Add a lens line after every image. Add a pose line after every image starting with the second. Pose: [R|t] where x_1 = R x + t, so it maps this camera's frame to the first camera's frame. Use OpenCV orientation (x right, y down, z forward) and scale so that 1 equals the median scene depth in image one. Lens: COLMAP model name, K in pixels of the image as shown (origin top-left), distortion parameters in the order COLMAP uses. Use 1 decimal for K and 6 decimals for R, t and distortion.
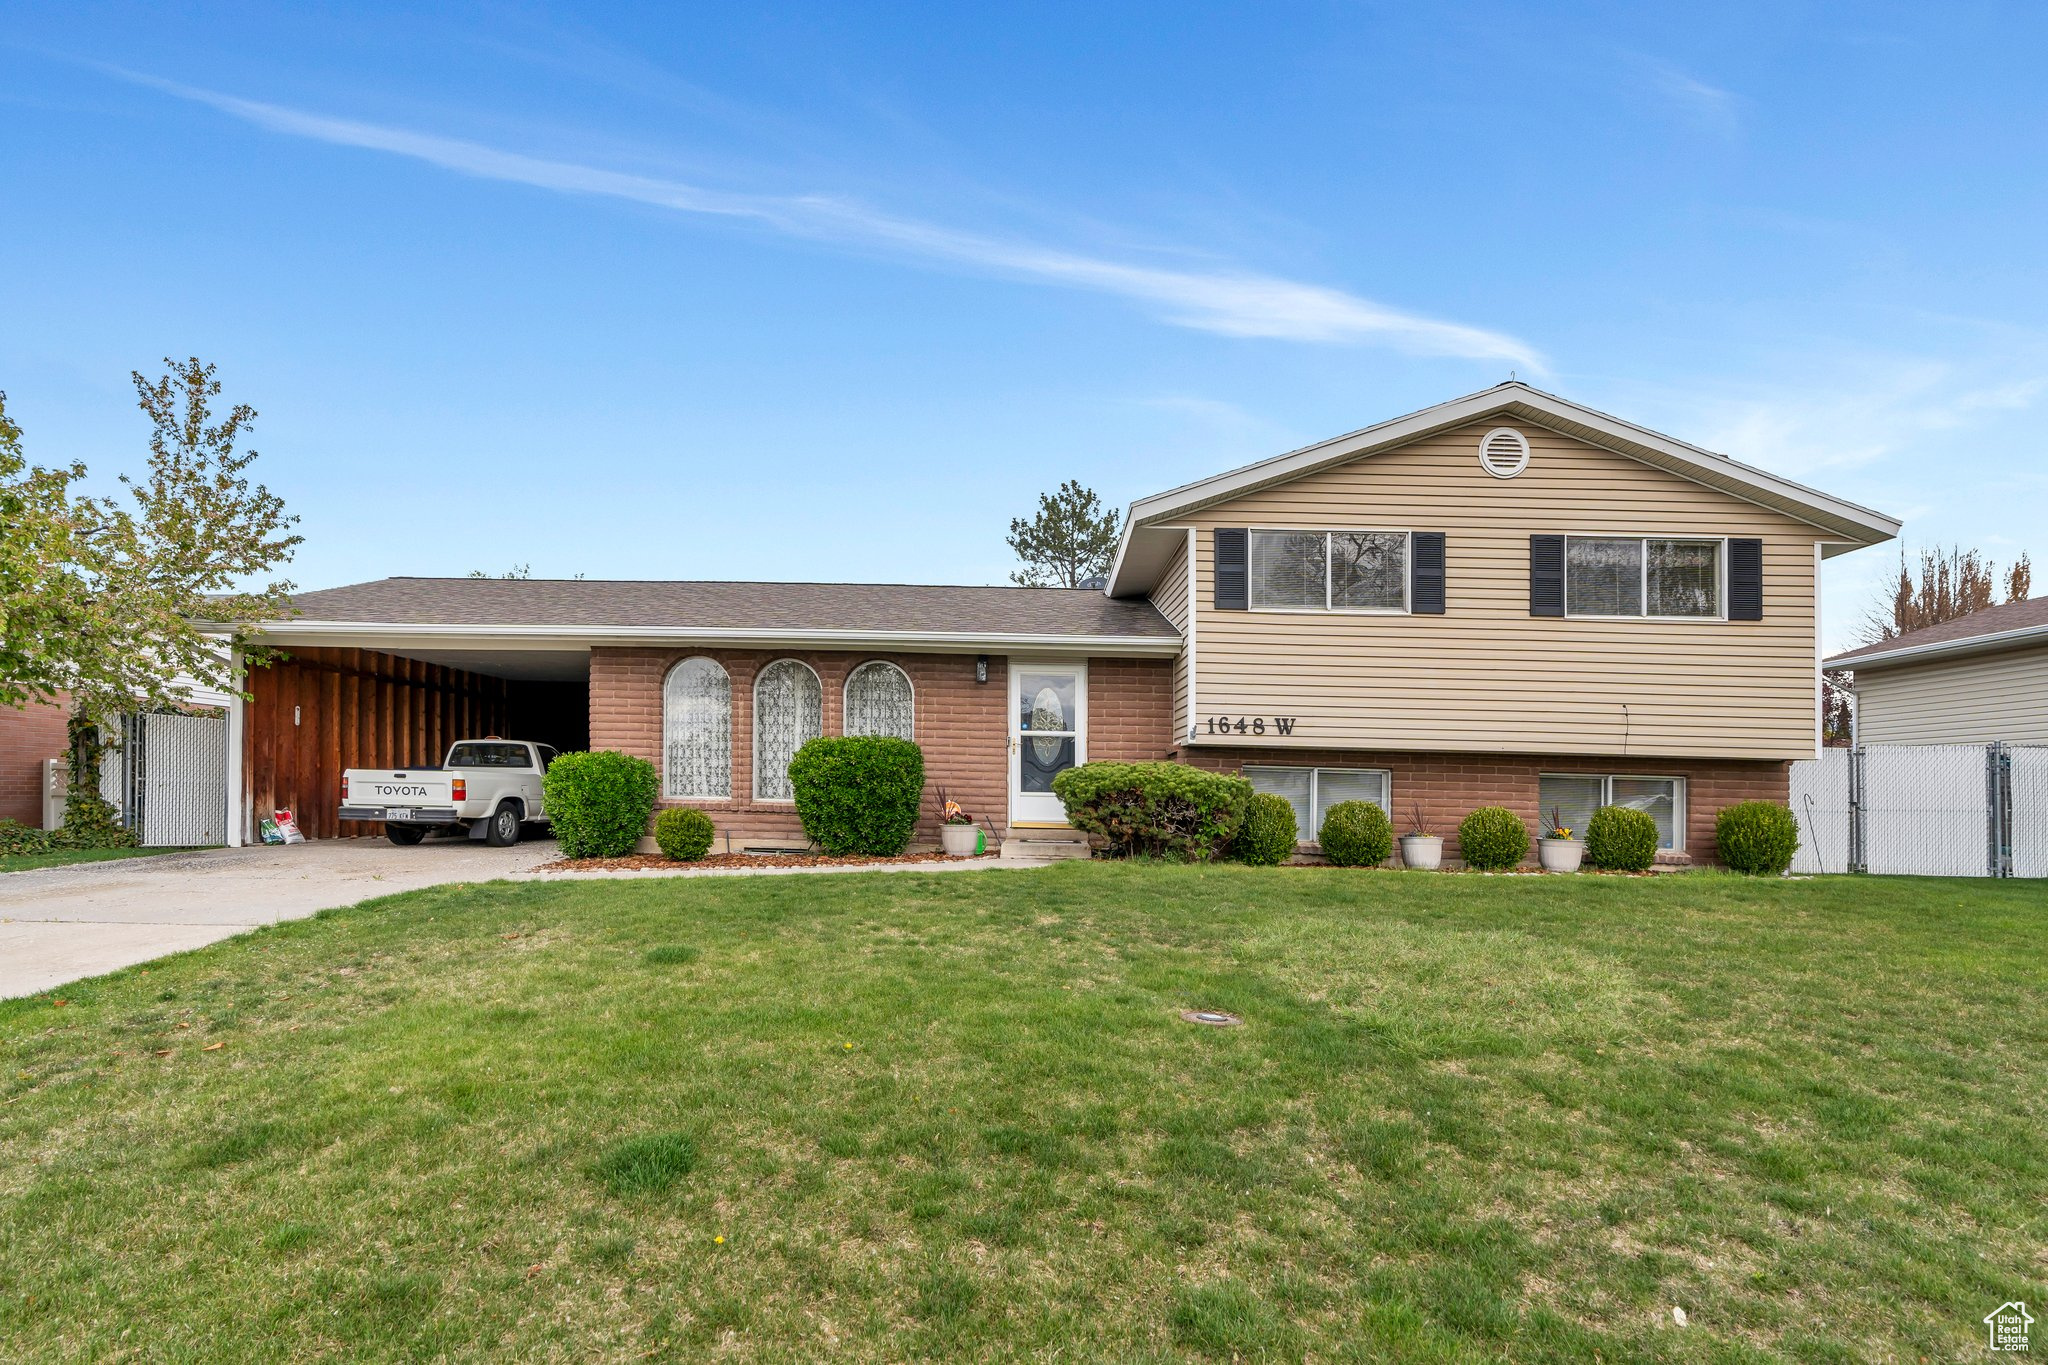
lens RADIAL K [[940.2, 0, 1028.0], [0, 940.2, 792.6], [0, 0, 1]] dist [-0.015966, 0.014077]
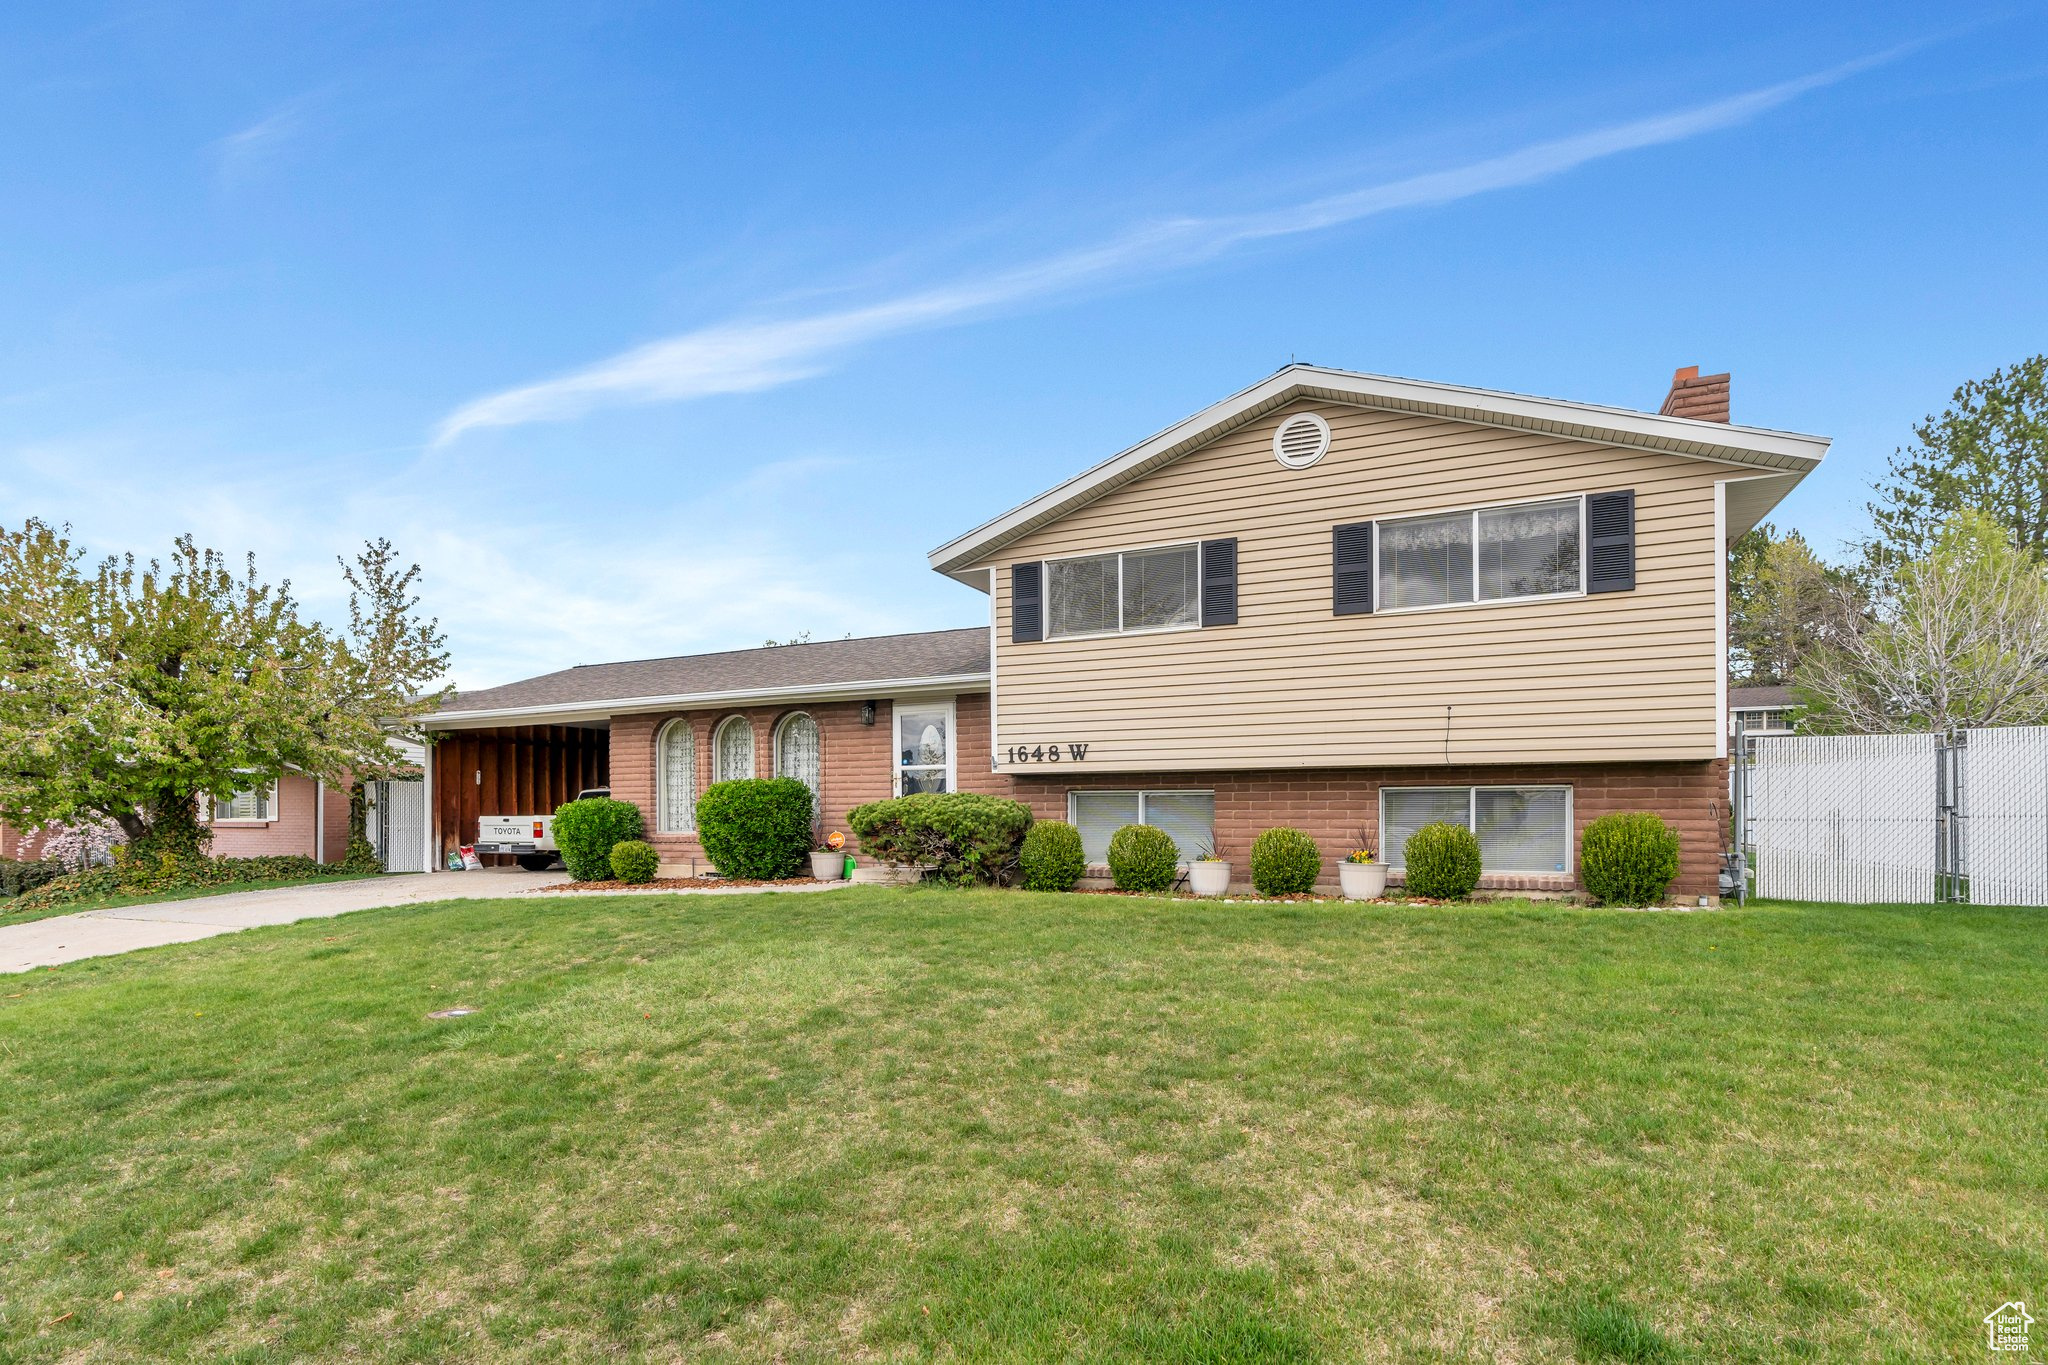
lens RADIAL K [[924.9, 0, 1020.4], [0, 924.9, 815.9], [0, 0, 1]] dist [-0.001830, -0.000228]
pose [[0.922311, -0.025988, -0.385574, 0.592850], [0.028409, 0.999596, 0.000581, -0.004075], [0.385404, -0.011490, 0.922677, 0.054633]]
